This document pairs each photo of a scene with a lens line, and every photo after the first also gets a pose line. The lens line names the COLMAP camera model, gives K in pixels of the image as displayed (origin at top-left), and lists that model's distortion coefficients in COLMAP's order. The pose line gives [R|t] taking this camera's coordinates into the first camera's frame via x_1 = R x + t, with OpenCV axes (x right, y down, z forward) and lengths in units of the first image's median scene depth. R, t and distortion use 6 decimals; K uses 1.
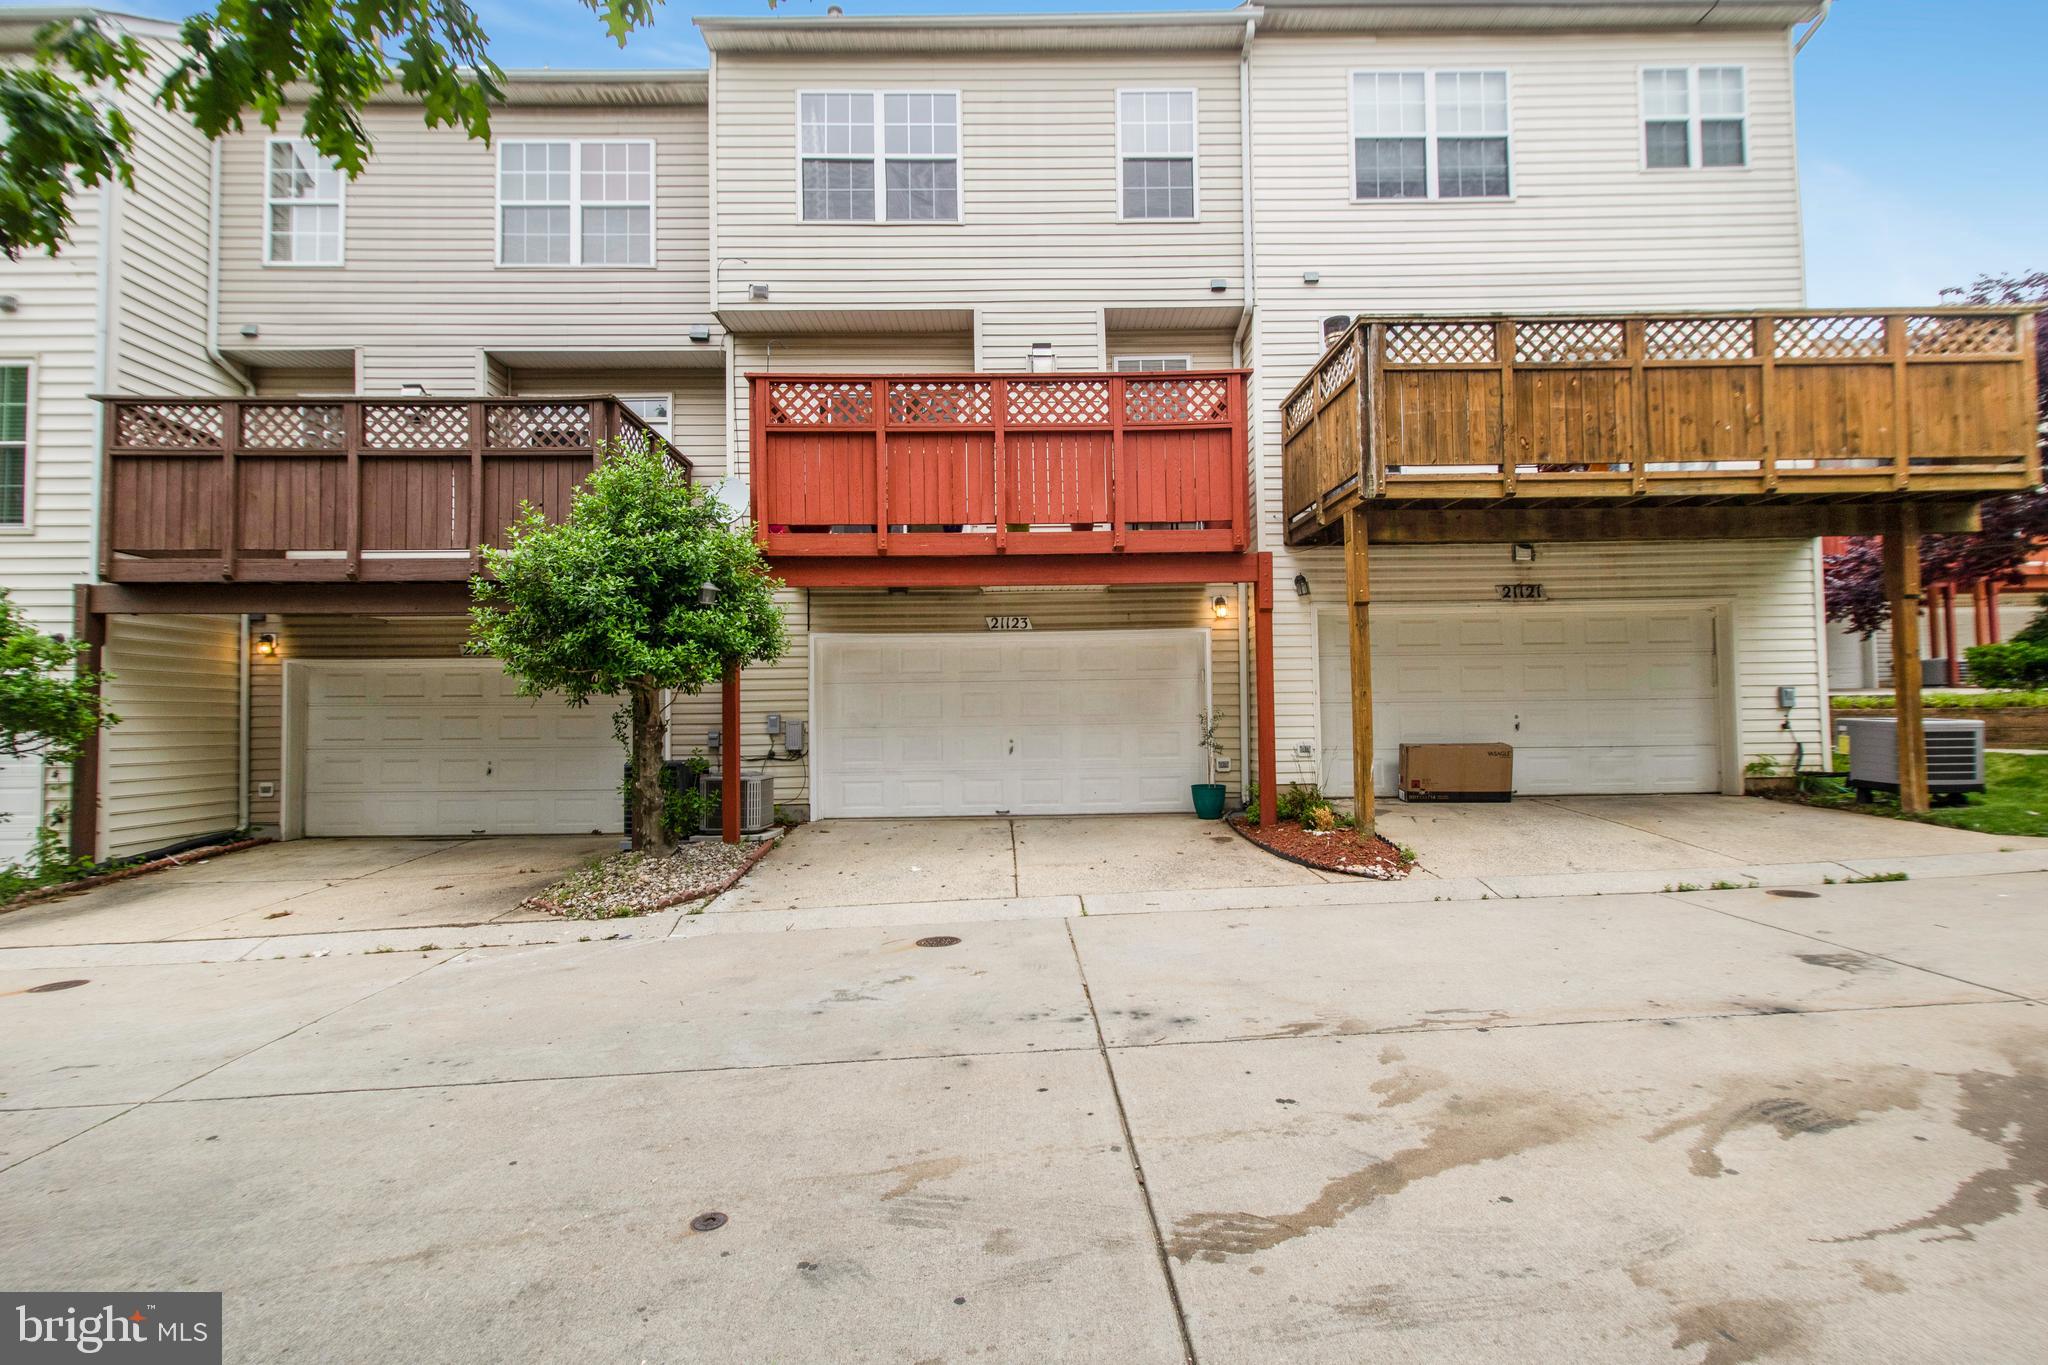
lens RADIAL K [[993.9, 0, 1060.0], [0, 993.9, 721.2], [0, 0, 1]] dist [0.030317, -0.013298]
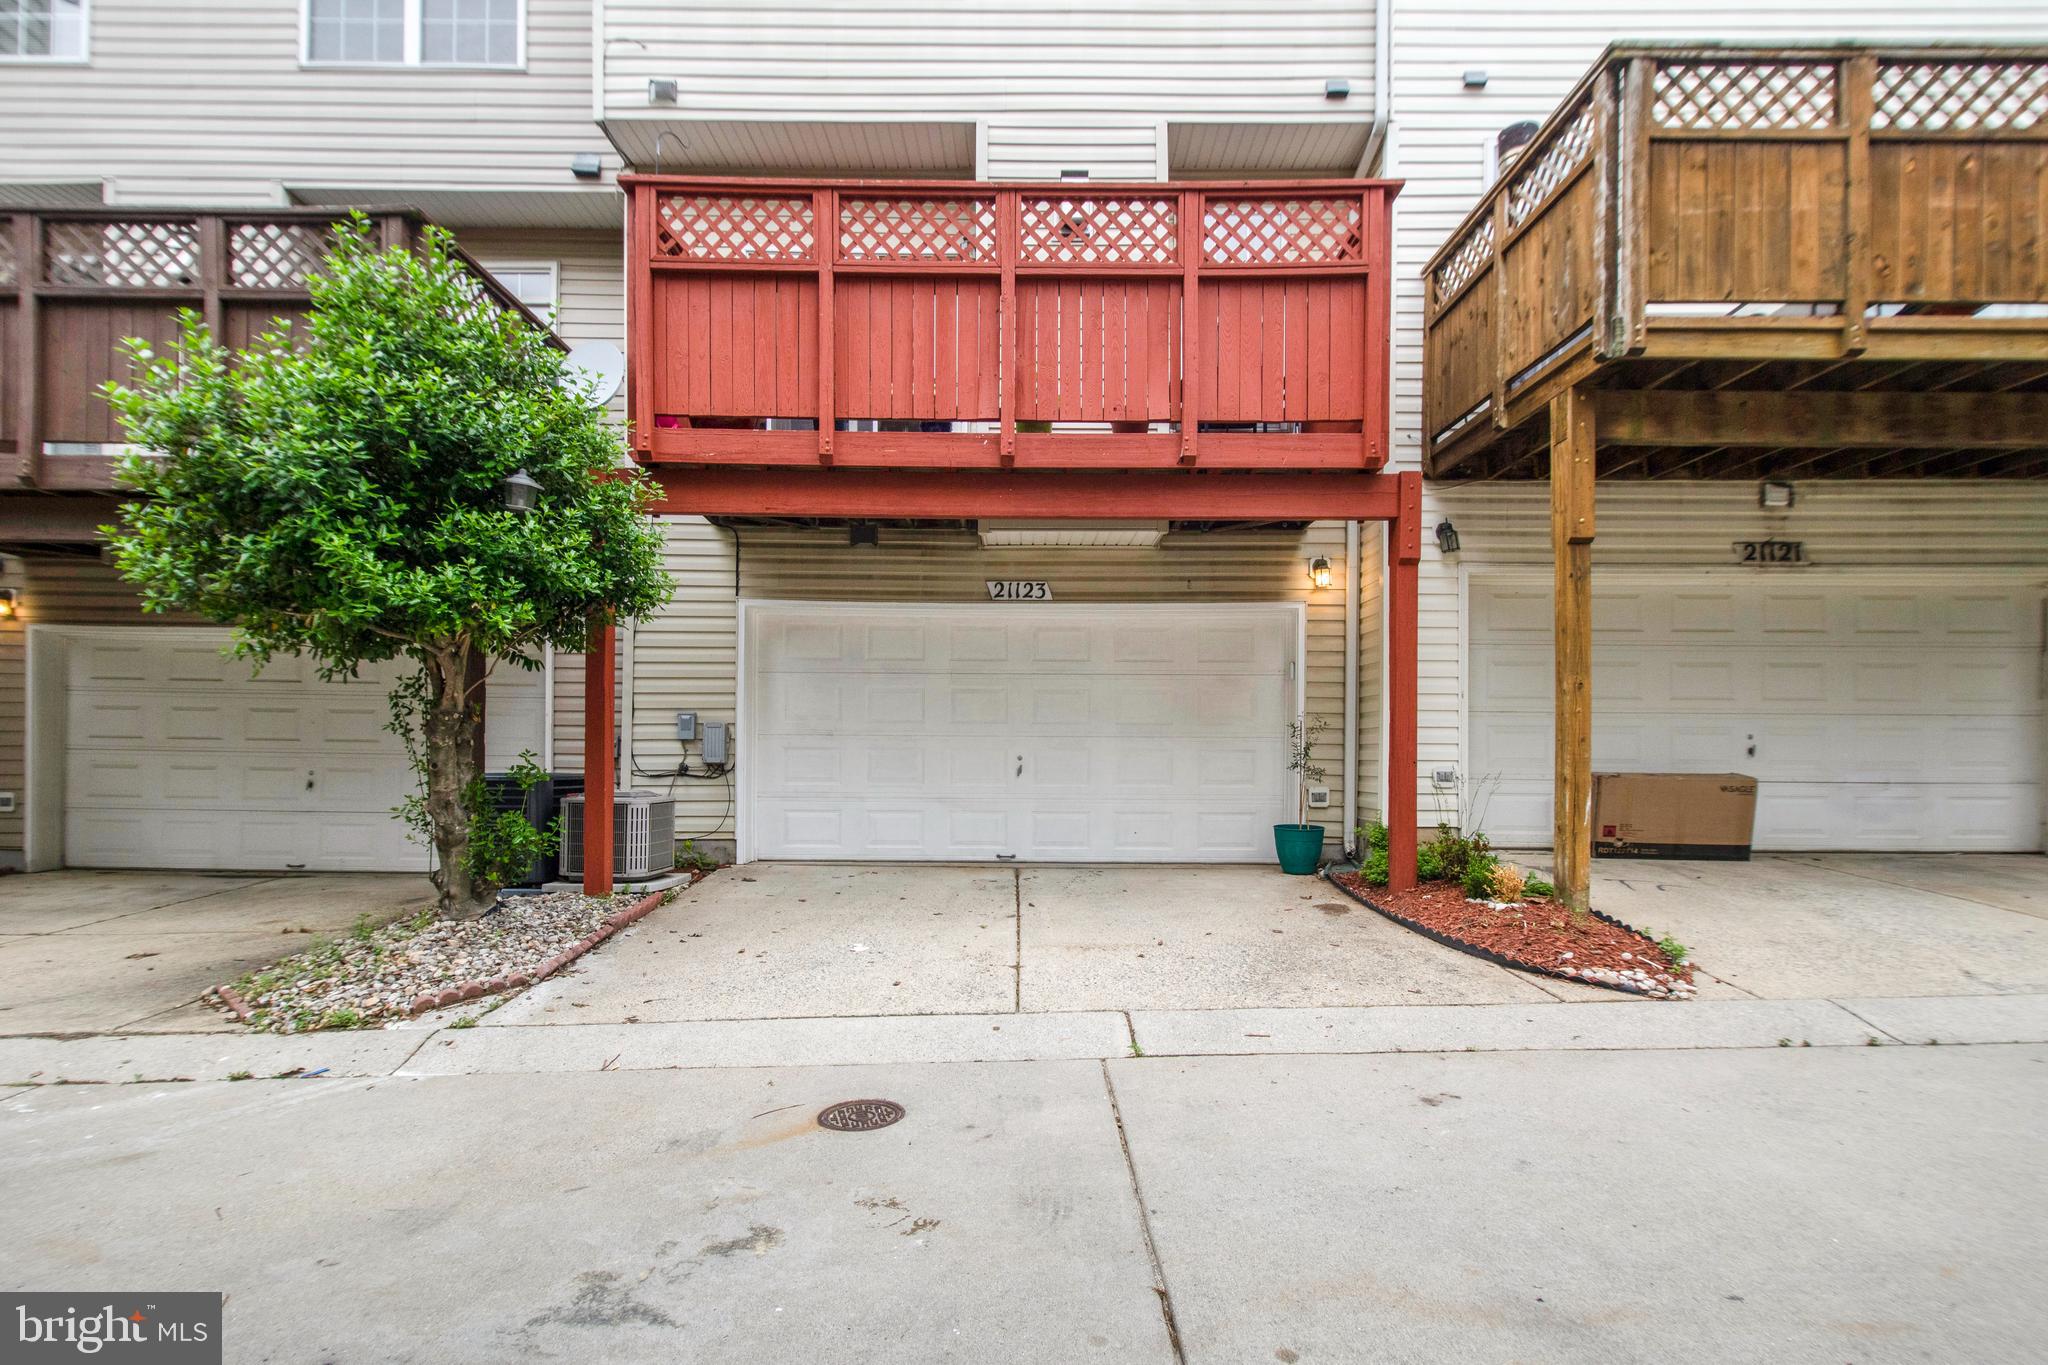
lens RADIAL K [[1023.4, 0, 1028.7], [0, 1023.4, 758.1], [0, 0, 1]] dist [0.027887, -0.015918]
pose [[0.998638, 0.019326, -0.048463, -0.008644], [-0.019226, 0.999812, 0.002525, 0.022522], [0.048503, -0.001590, 0.998822, 0.328524]]
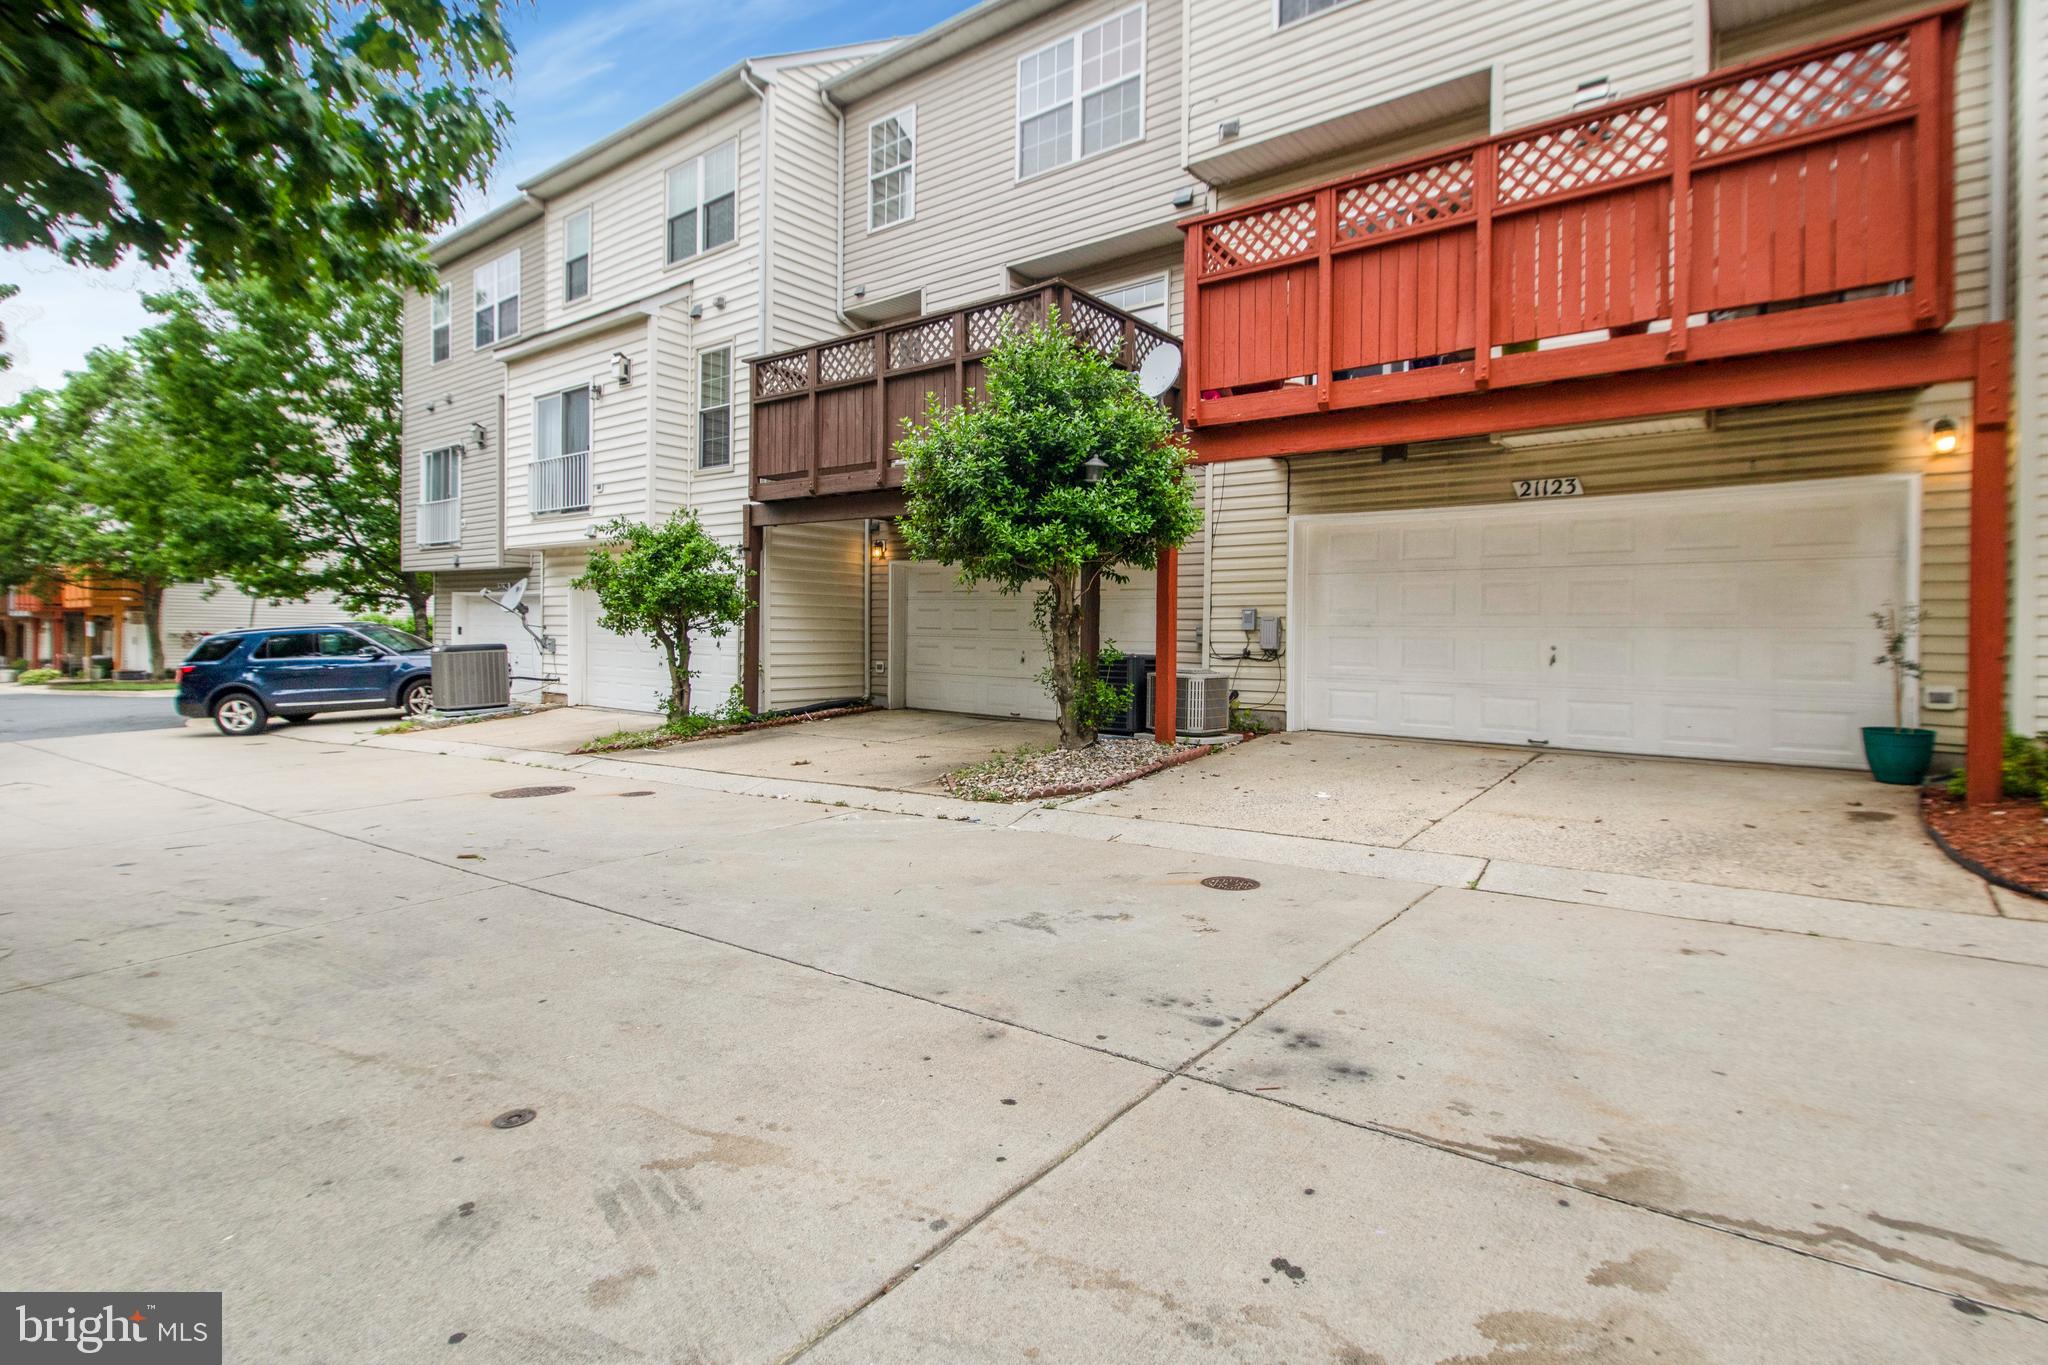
lens RADIAL K [[1012.2, 0, 1024.2], [0, 1012.2, 670.9], [0, 0, 1]] dist [0.025981, -0.014778]
pose [[0.753715, 0.046530, -0.655553, 0.190891], [-0.023206, 0.998753, 0.044209, 0.015798], [0.656792, -0.018108, 0.753854, 0.205404]]
